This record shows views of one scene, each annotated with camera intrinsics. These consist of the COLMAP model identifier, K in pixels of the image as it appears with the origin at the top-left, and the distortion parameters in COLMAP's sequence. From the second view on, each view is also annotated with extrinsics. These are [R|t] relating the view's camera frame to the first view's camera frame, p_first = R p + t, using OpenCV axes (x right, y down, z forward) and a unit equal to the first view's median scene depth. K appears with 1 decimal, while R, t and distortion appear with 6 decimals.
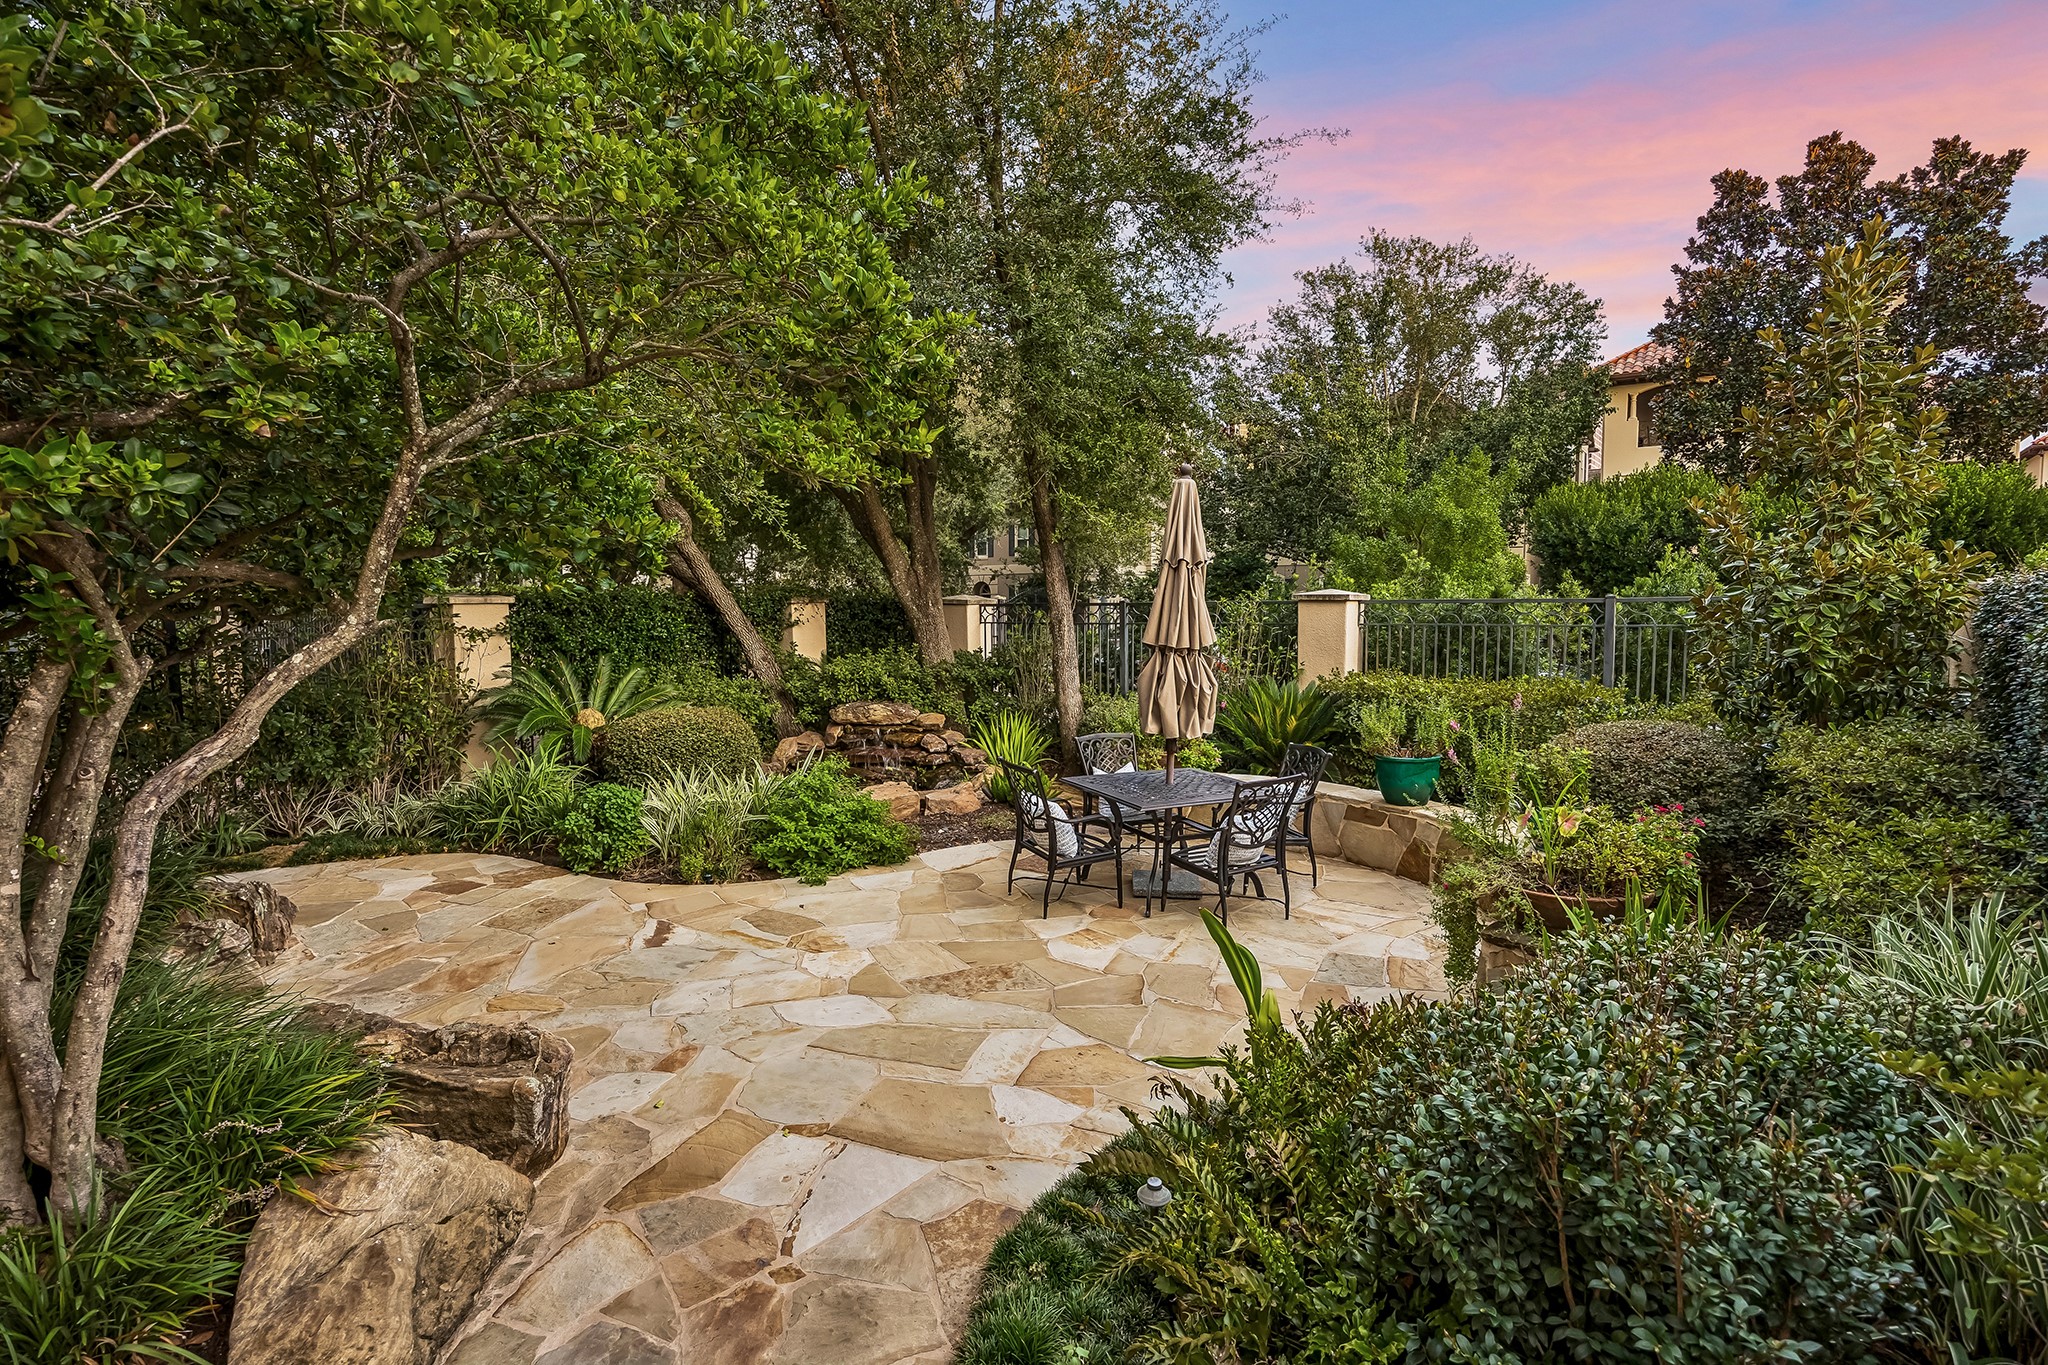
lens RADIAL K [[1045.2, 0, 1039.8], [0, 1045.2, 667.0], [0, 0, 1]] dist [-0.022569, -0.001359]
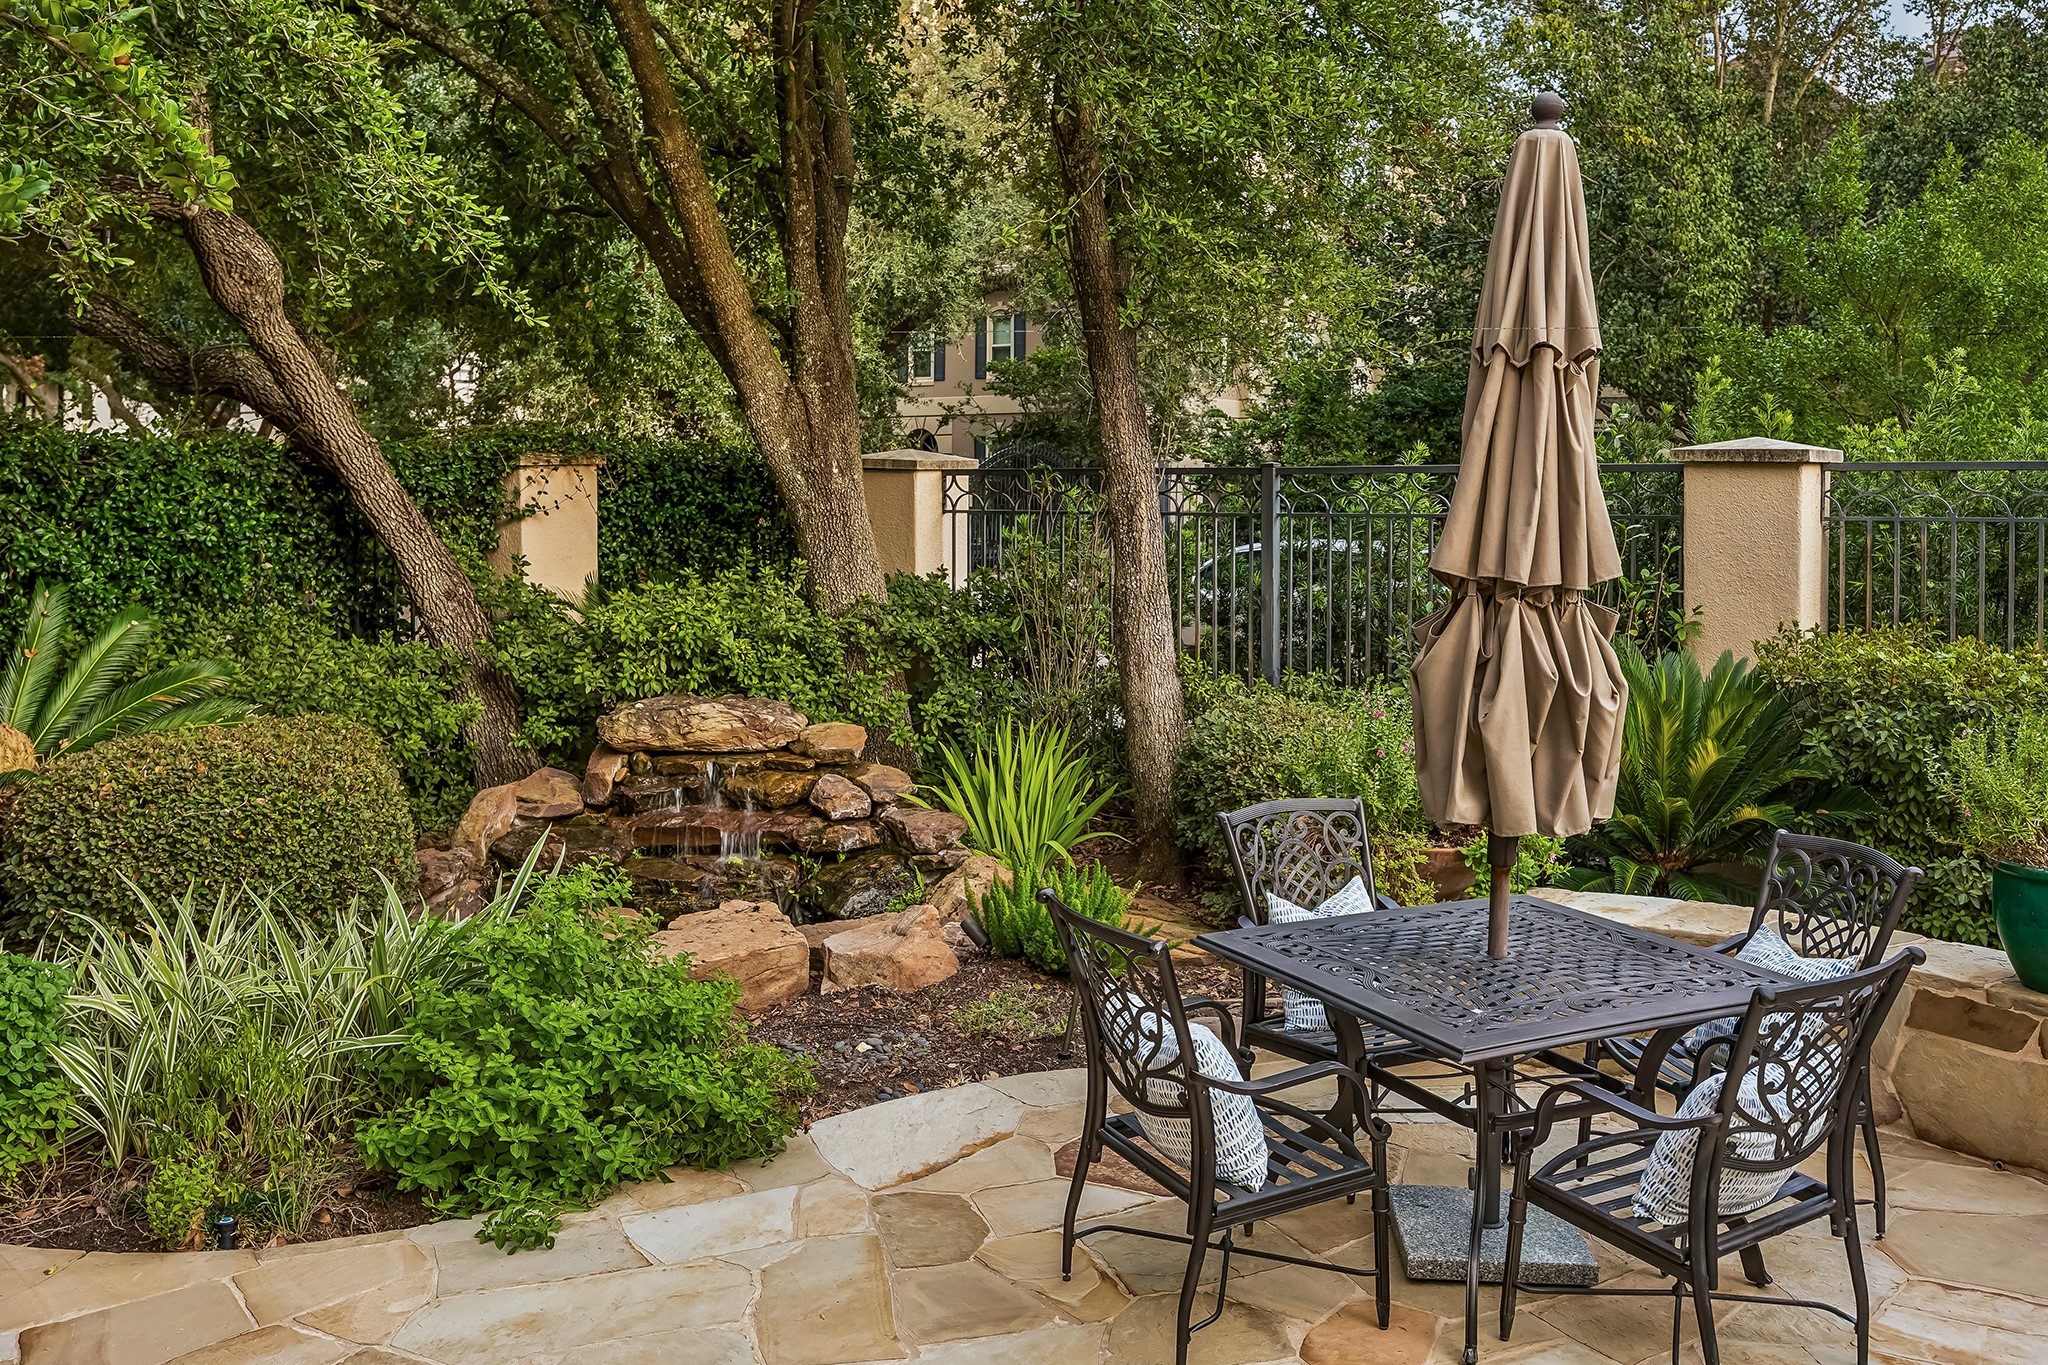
lens RADIAL K [[2006.7, 0, 1016.8], [0, 2006.7, 325.6], [0, 0, 1]] dist [-0.010108, 0.000000]
pose [[0.999983, 0.002460, -0.005221, -0.034329], [-0.003134, 0.991067, -0.133325, -0.011205], [0.004847, 0.133339, 0.991059, 0.221329]]
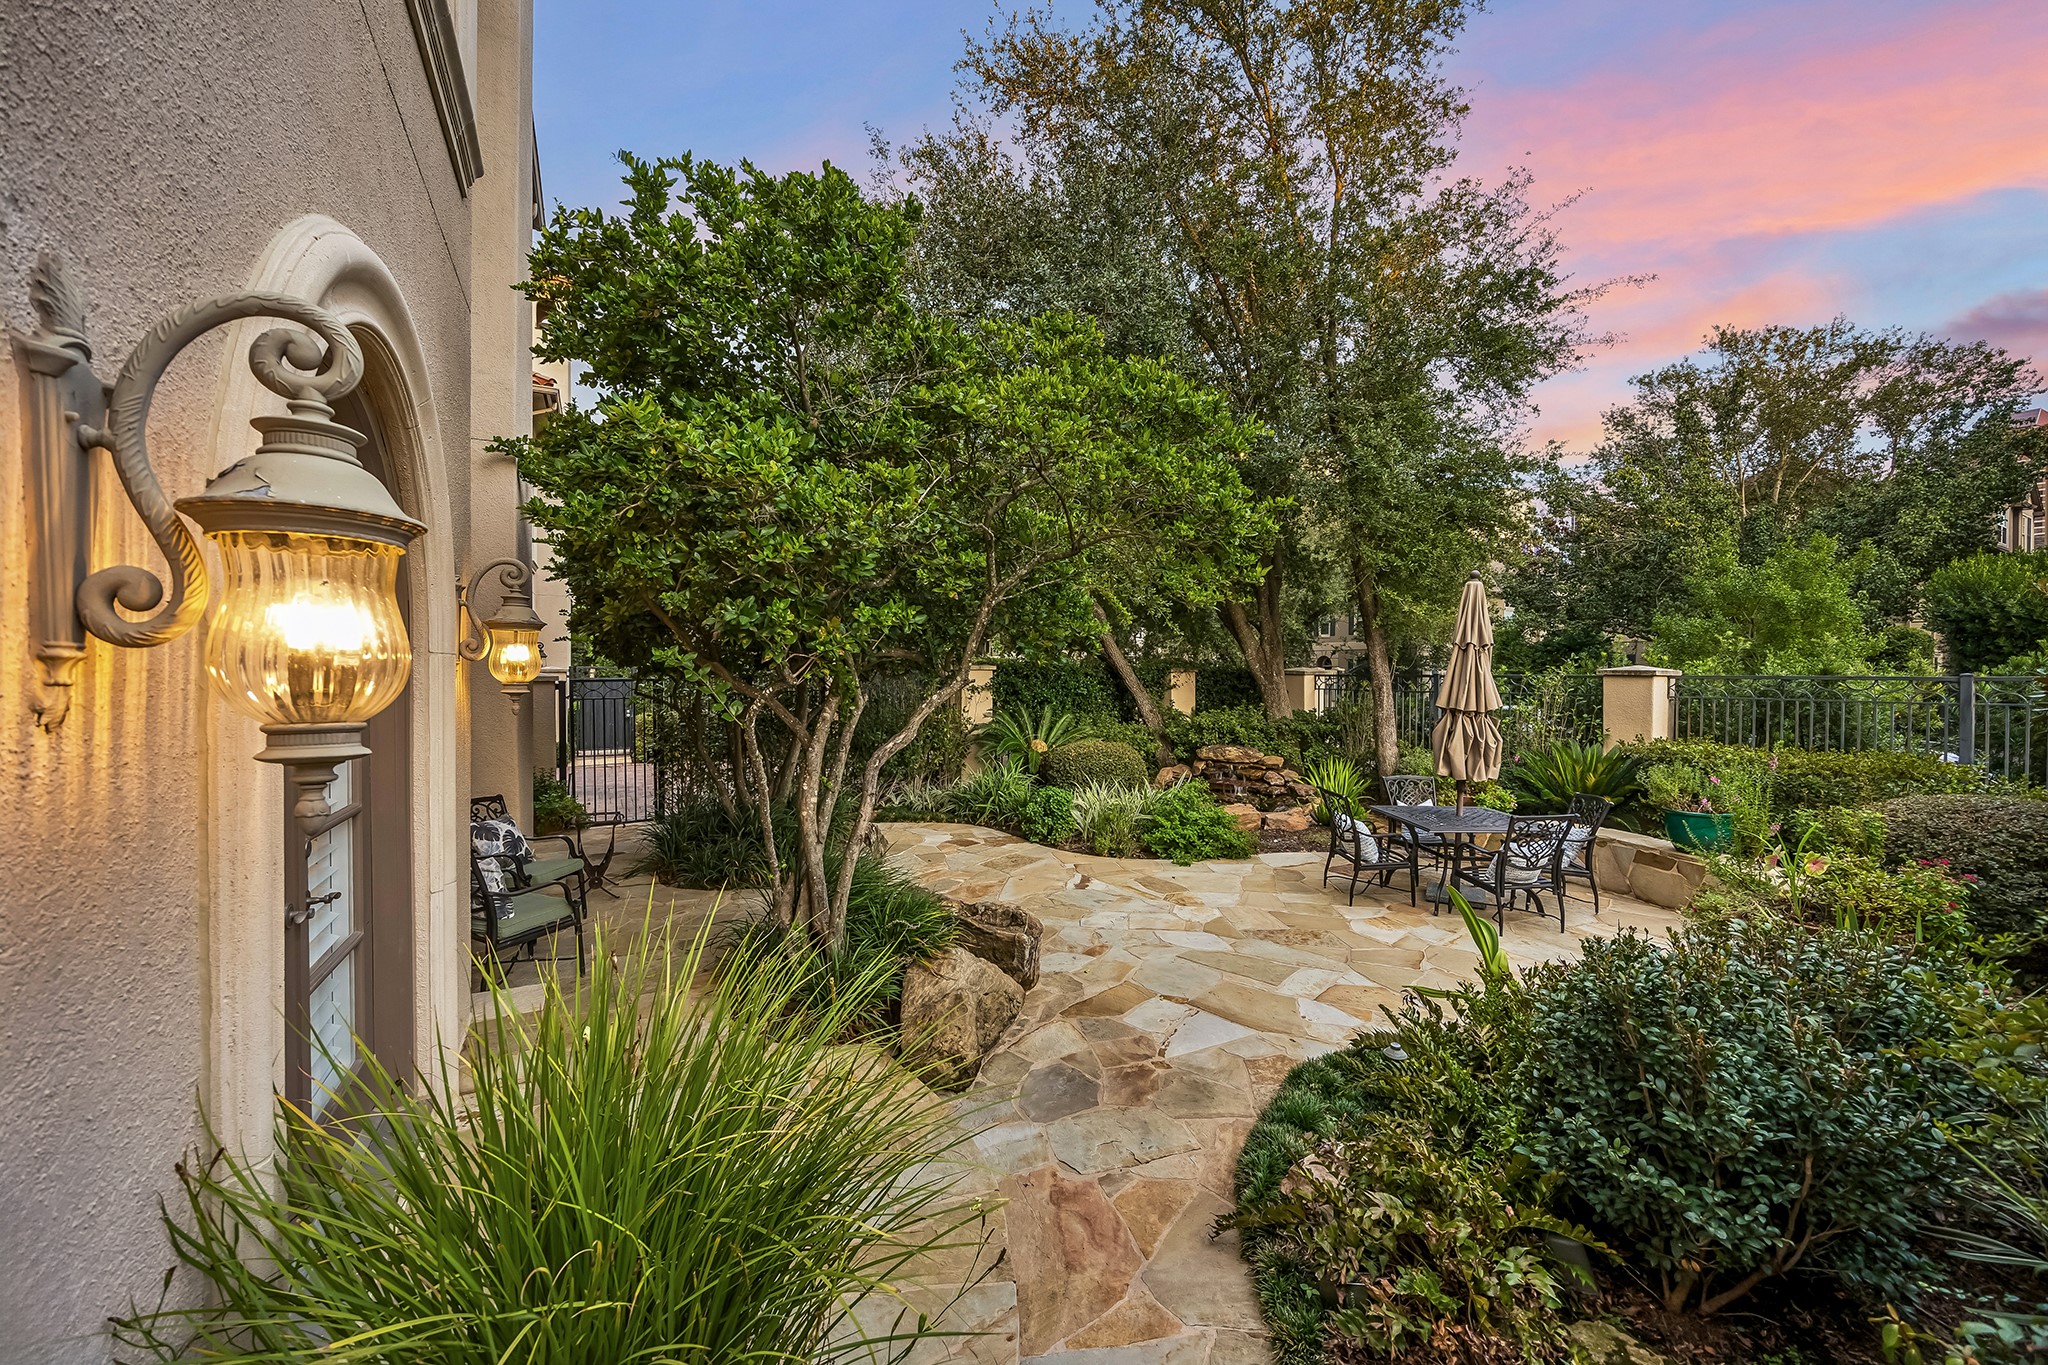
lens RADIAL K [[819.4, 0, 1022.7], [0, 819.4, 686.8], [0, 0, 1]] dist [-0.003414, -0.000885]
pose [[0.917238, 0.019244, -0.397875, 0.023616], [-0.036210, 0.998725, -0.035171, 0.006173], [0.396691, 0.046668, 0.916765, -0.118863]]
